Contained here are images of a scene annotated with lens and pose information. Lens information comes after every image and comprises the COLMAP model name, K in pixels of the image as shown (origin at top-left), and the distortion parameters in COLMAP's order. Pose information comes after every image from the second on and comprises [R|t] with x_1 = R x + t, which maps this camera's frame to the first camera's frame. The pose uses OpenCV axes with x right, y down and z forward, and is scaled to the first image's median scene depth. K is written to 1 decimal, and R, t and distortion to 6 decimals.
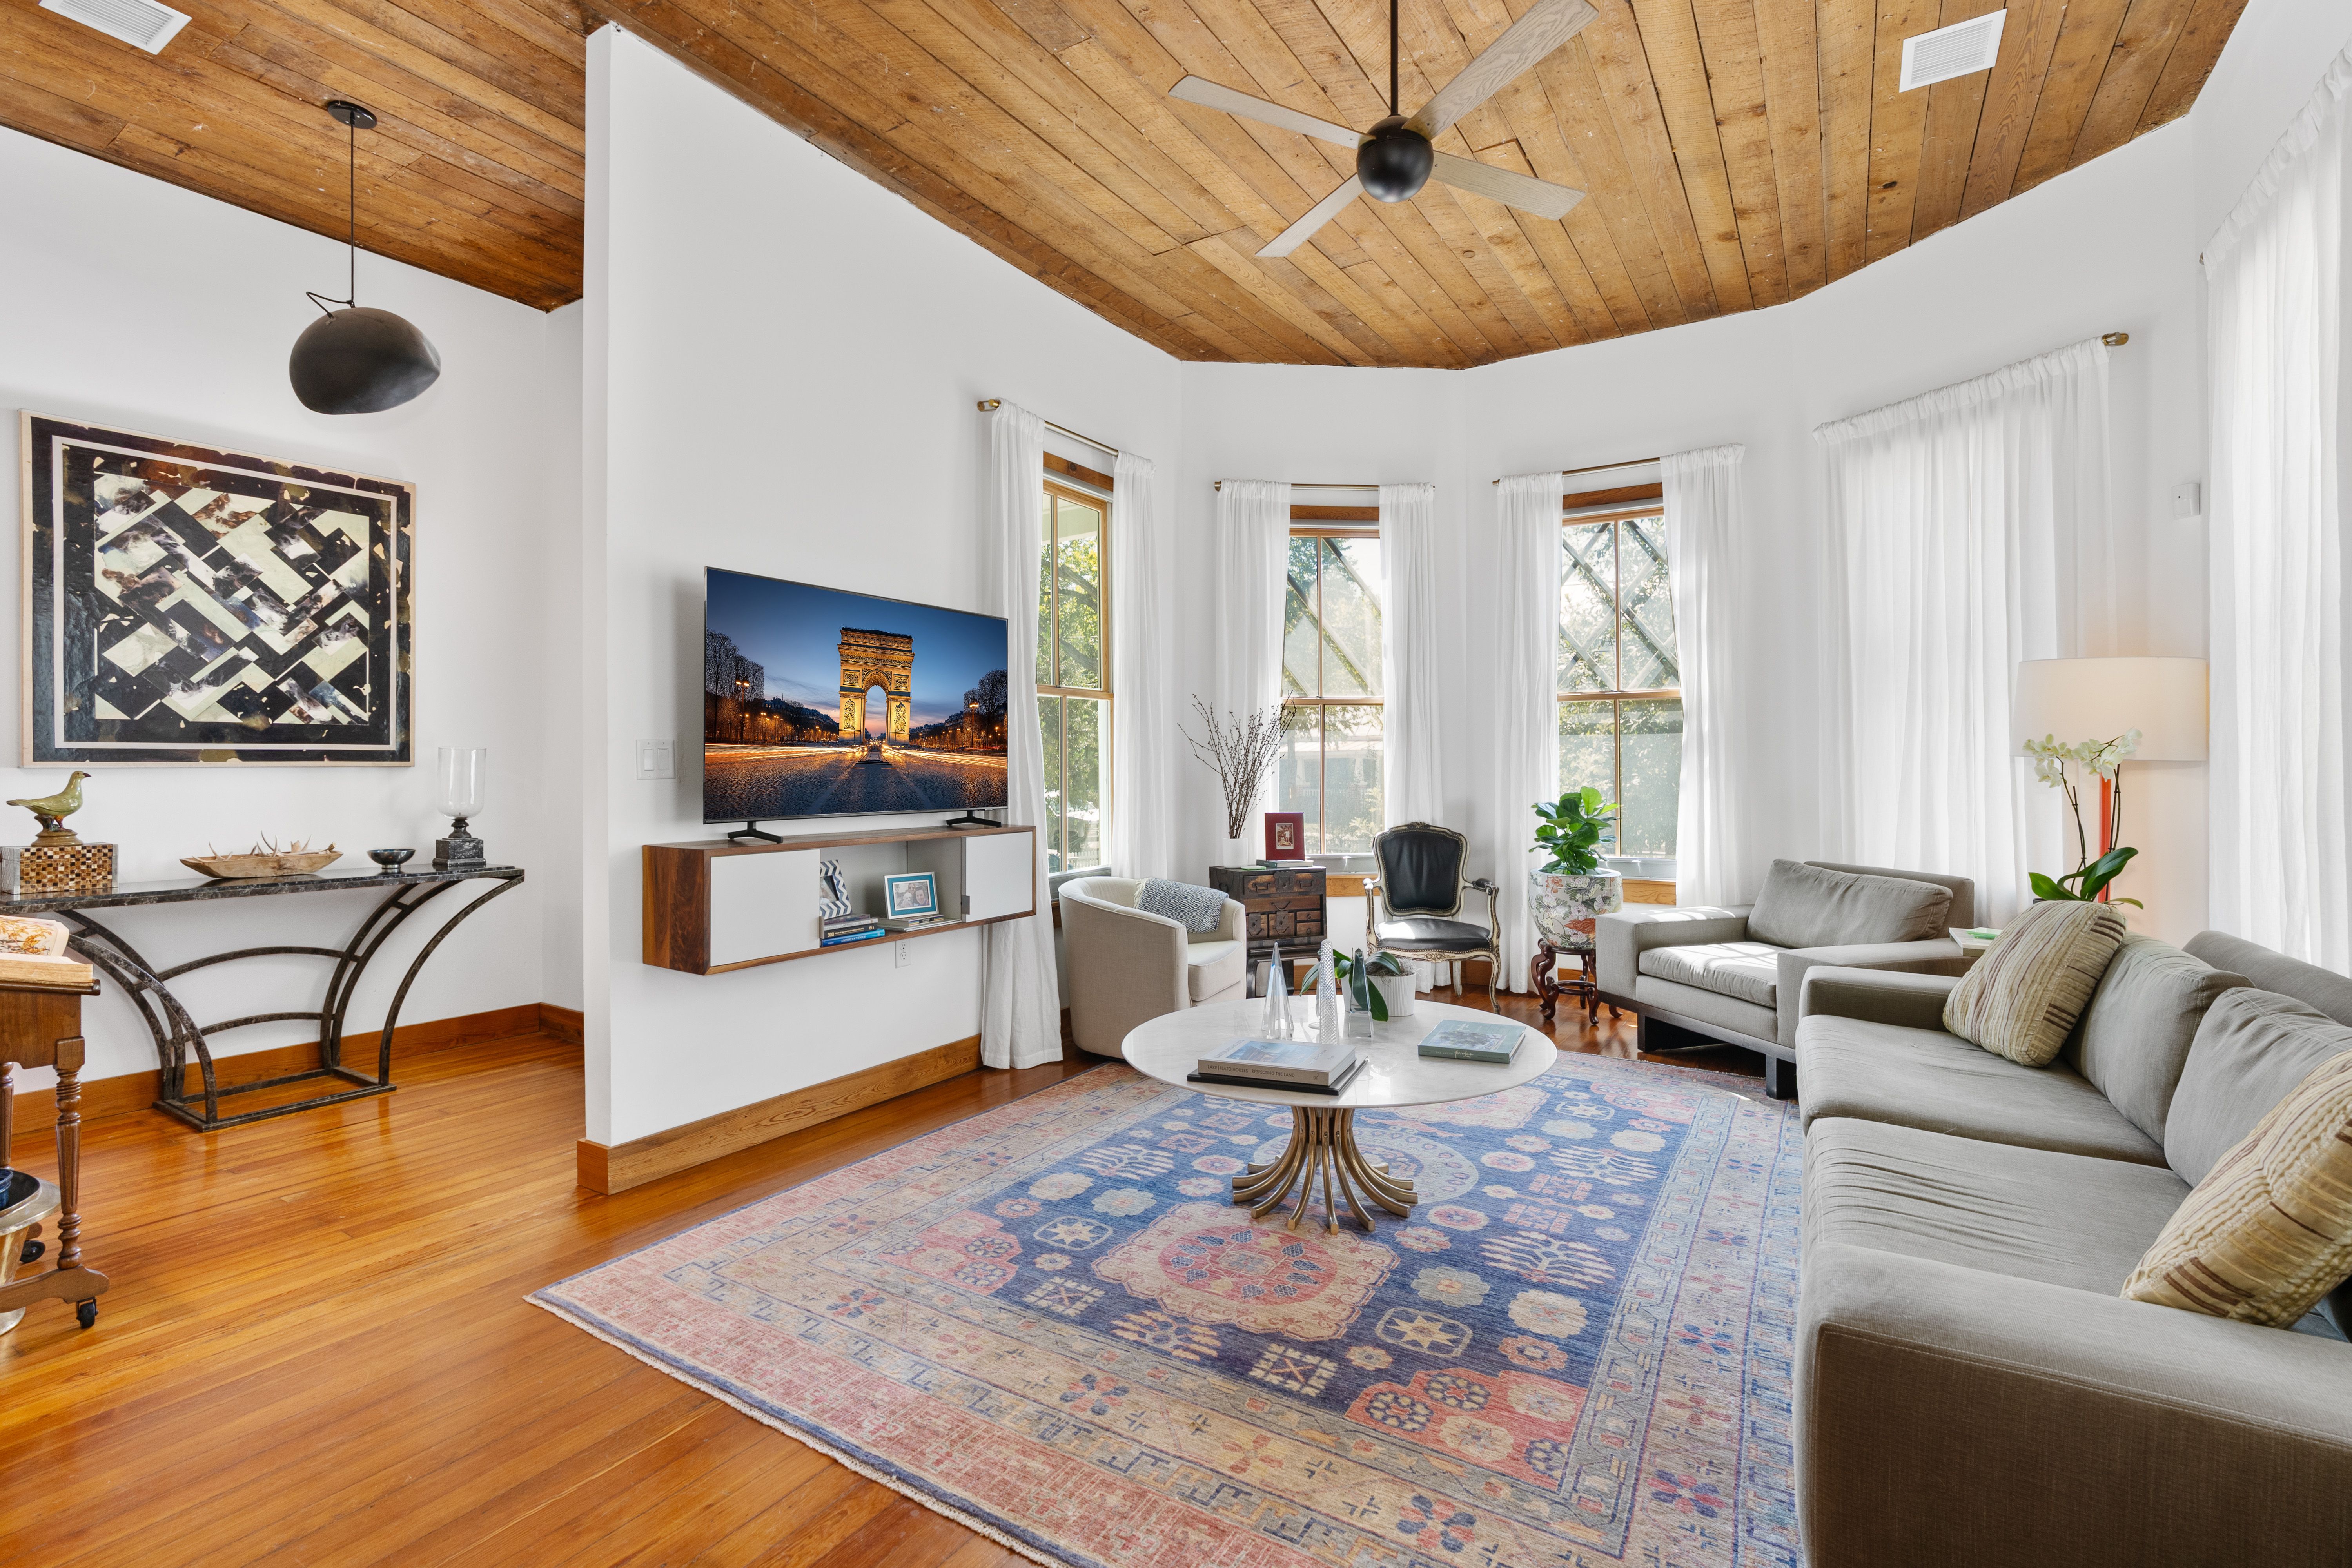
lens RADIAL K [[1081.7, 0, 1157.3], [0, 1081.7, 761.6], [0, 0, 1]] dist [-0.009875, 0.004529]
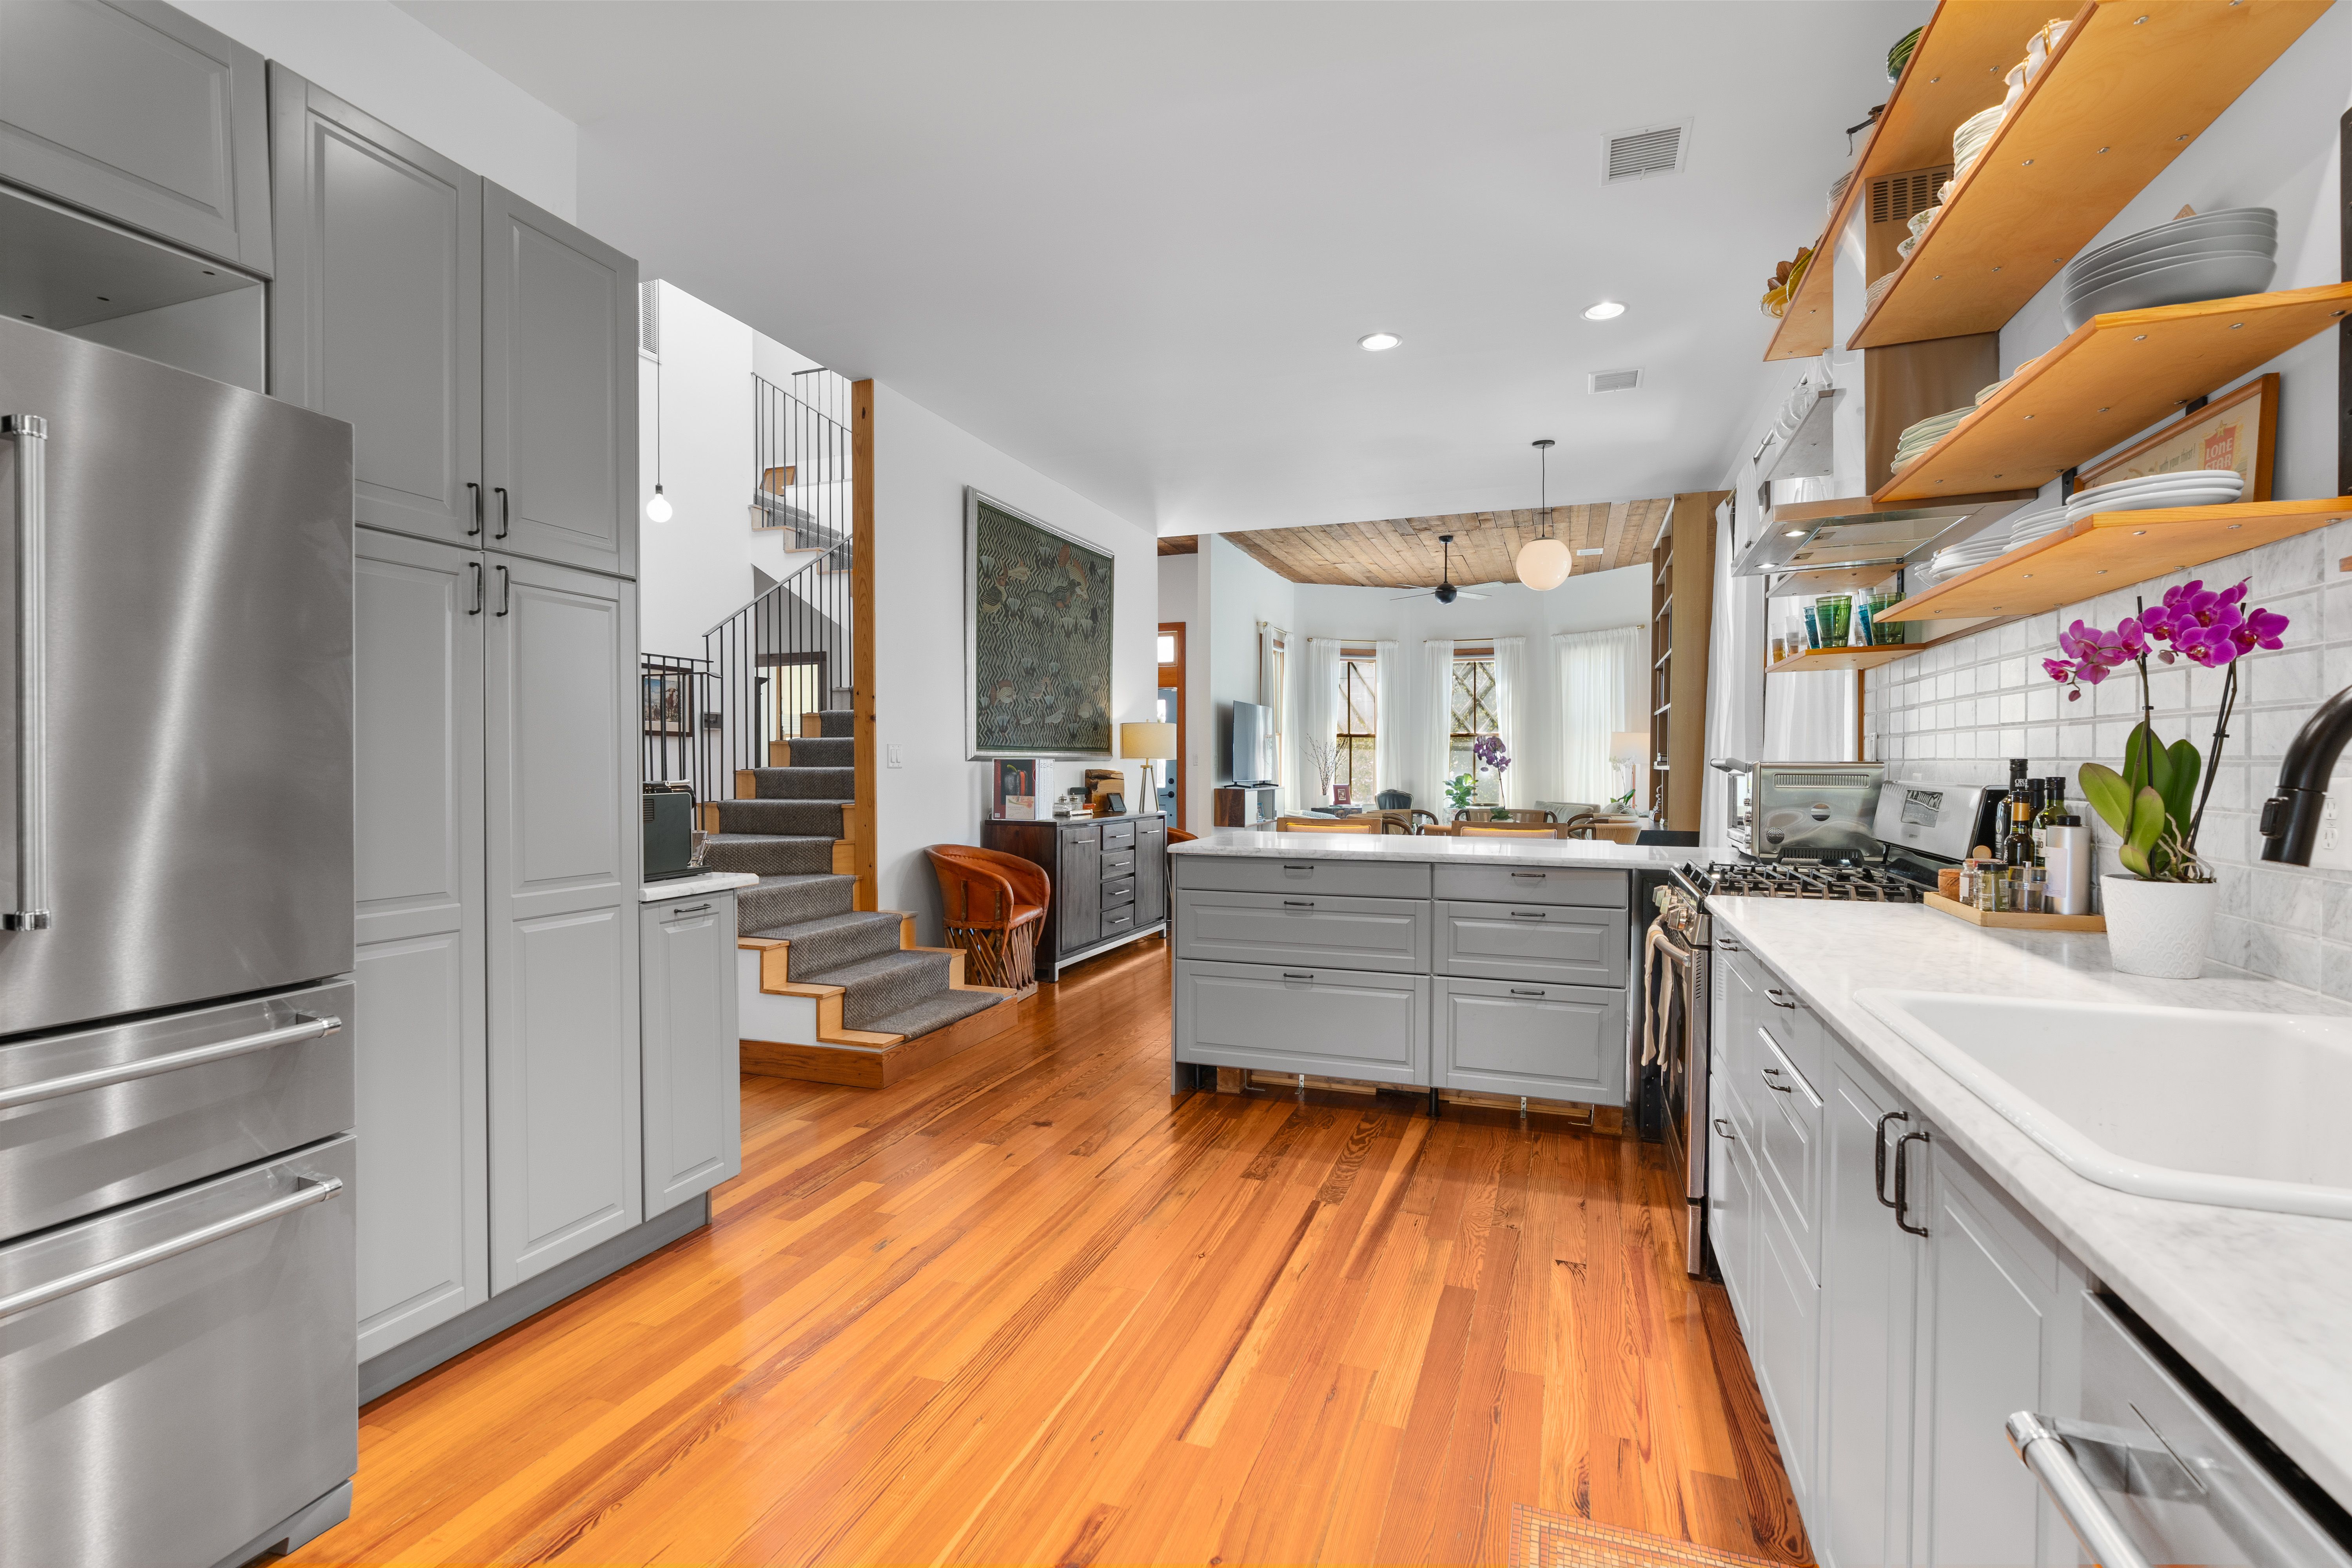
lens RADIAL K [[1081.7, 0, 1179.7], [0, 1081.7, 785.6], [0, 0, 1]] dist [-0.009875, 0.004529]
pose [[0.976300, -0.003945, 0.216388, -1.542395], [-0.001391, 0.999699, 0.024501, -0.014354], [-0.216419, -0.024222, 0.976000, -2.526724]]
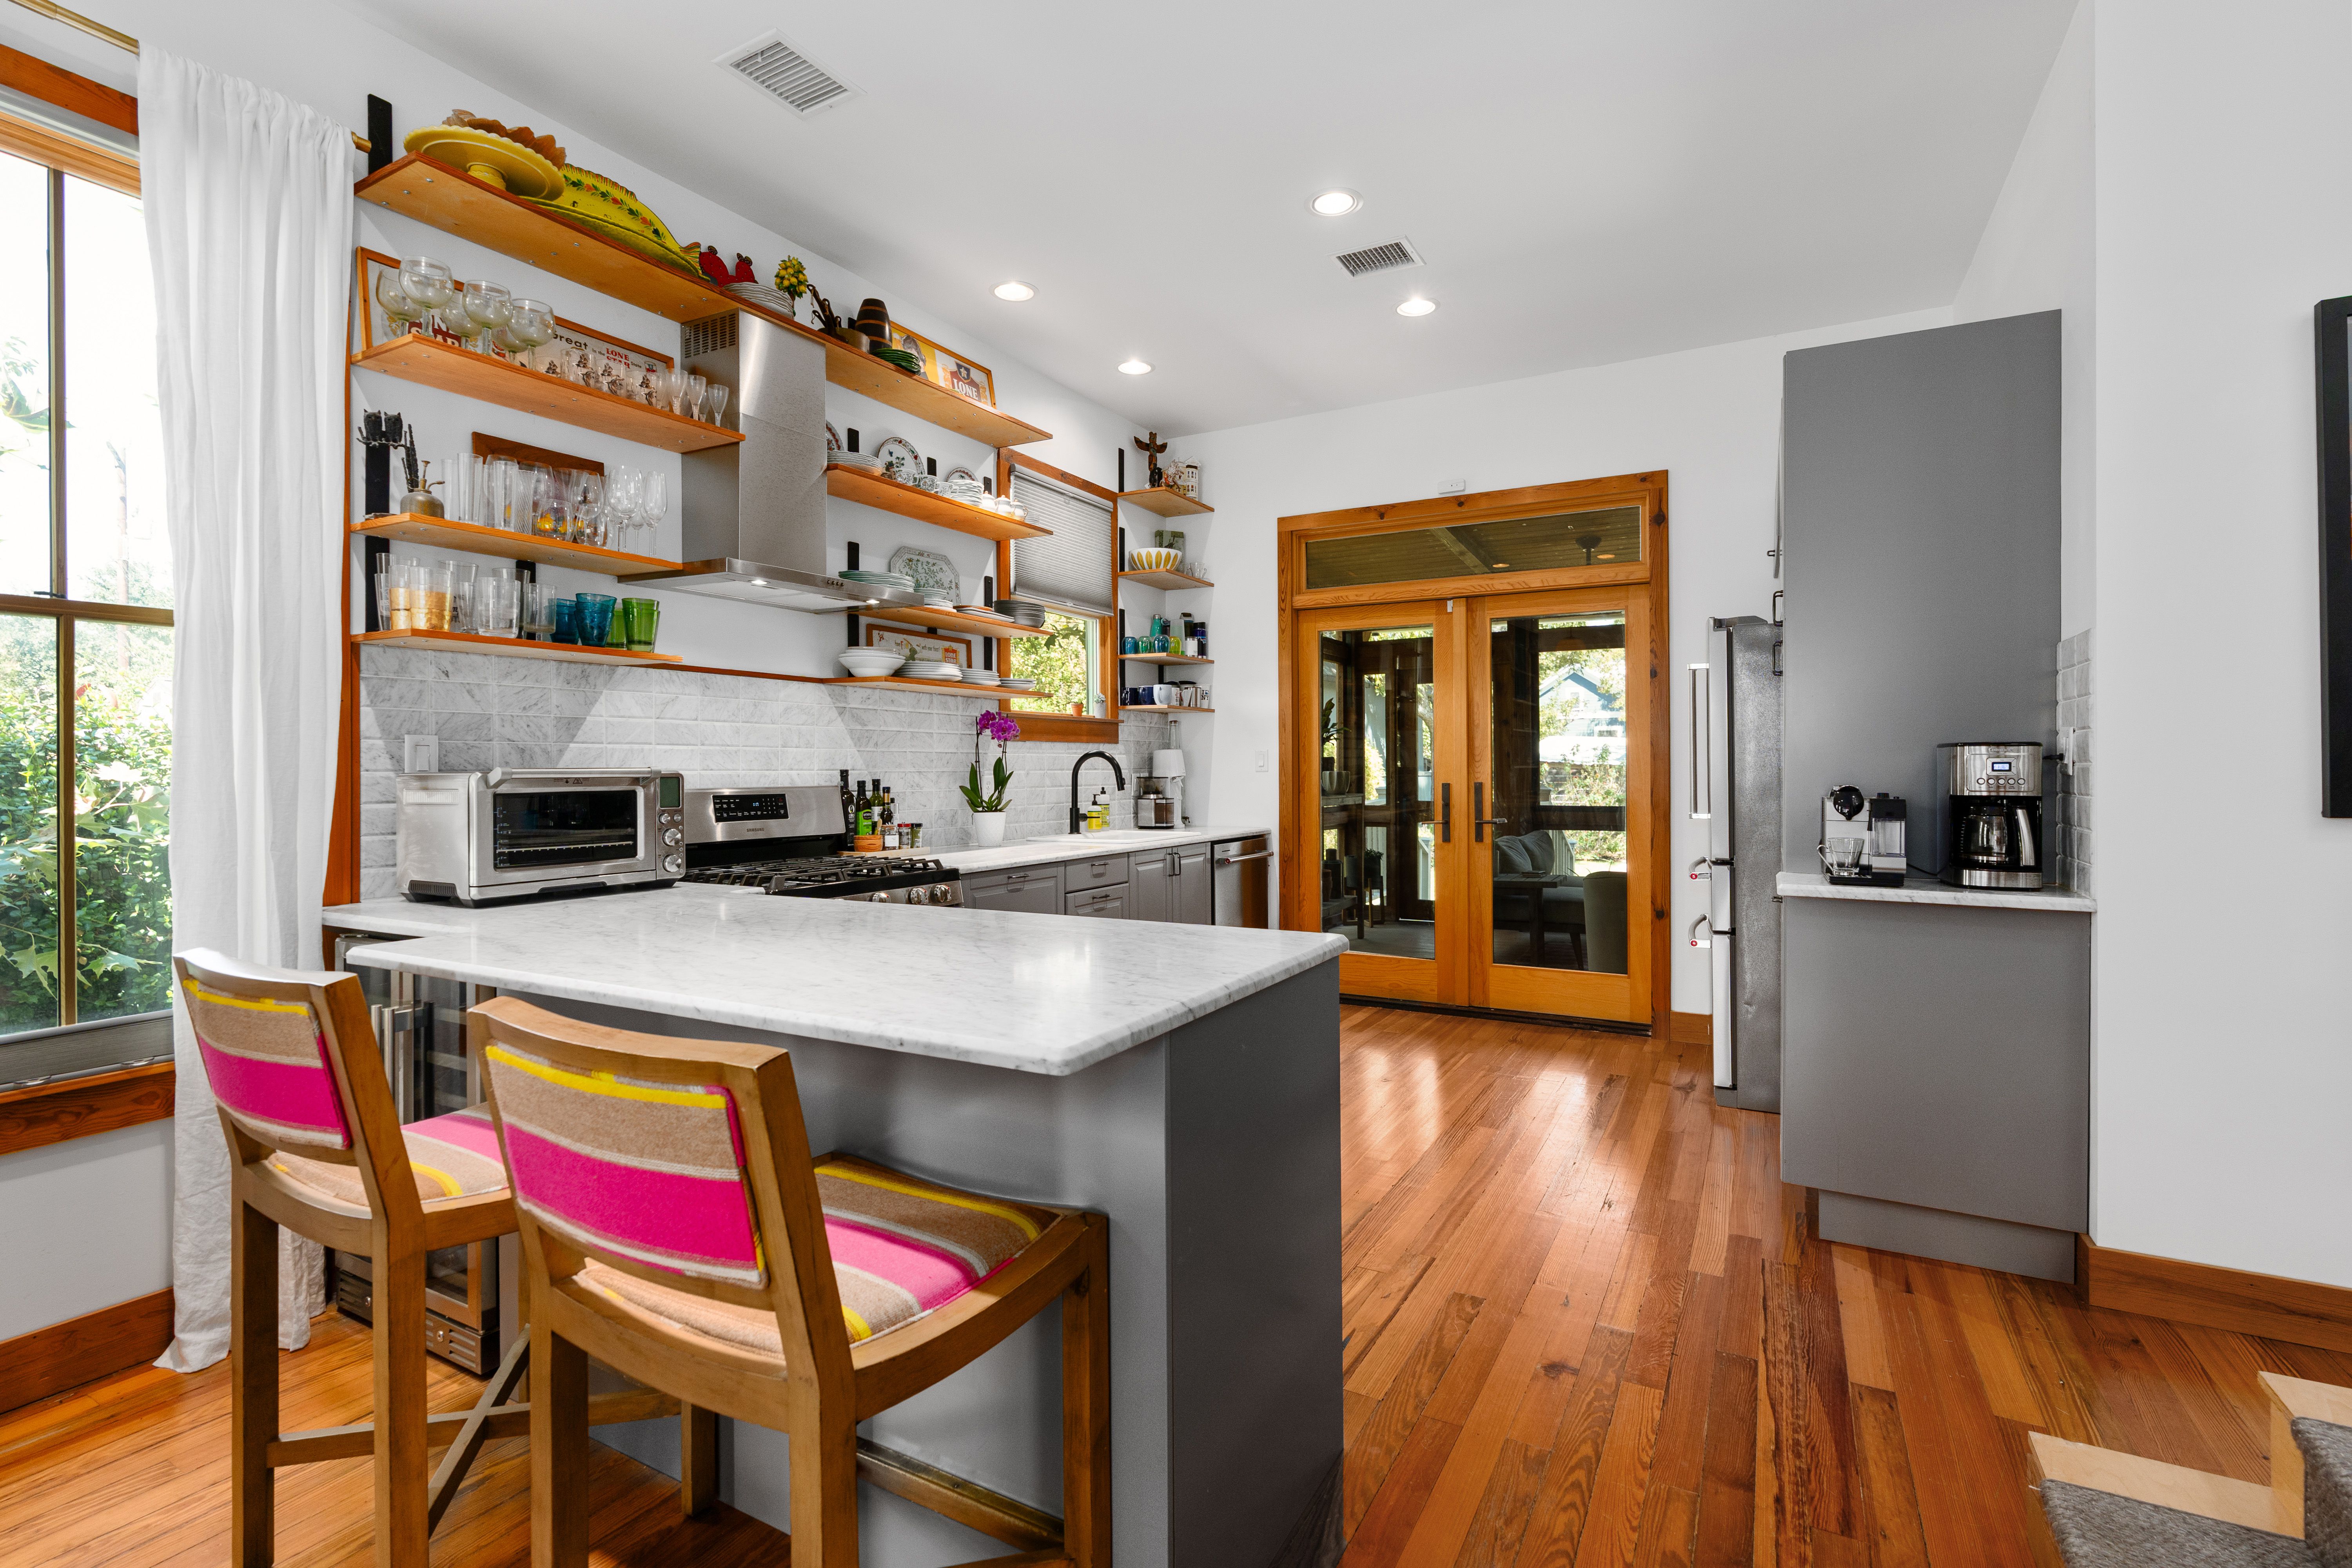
lens RADIAL K [[1081.7, 0, 1188.7], [0, 1081.7, 771.3], [0, 0, 1]] dist [-0.009875, 0.004529]
pose [[-0.998541, 0.008383, -0.053351, -1.104999], [0.008697, 0.999946, -0.005660, -0.006824], [0.053301, -0.006116, -0.998560, -0.398391]]
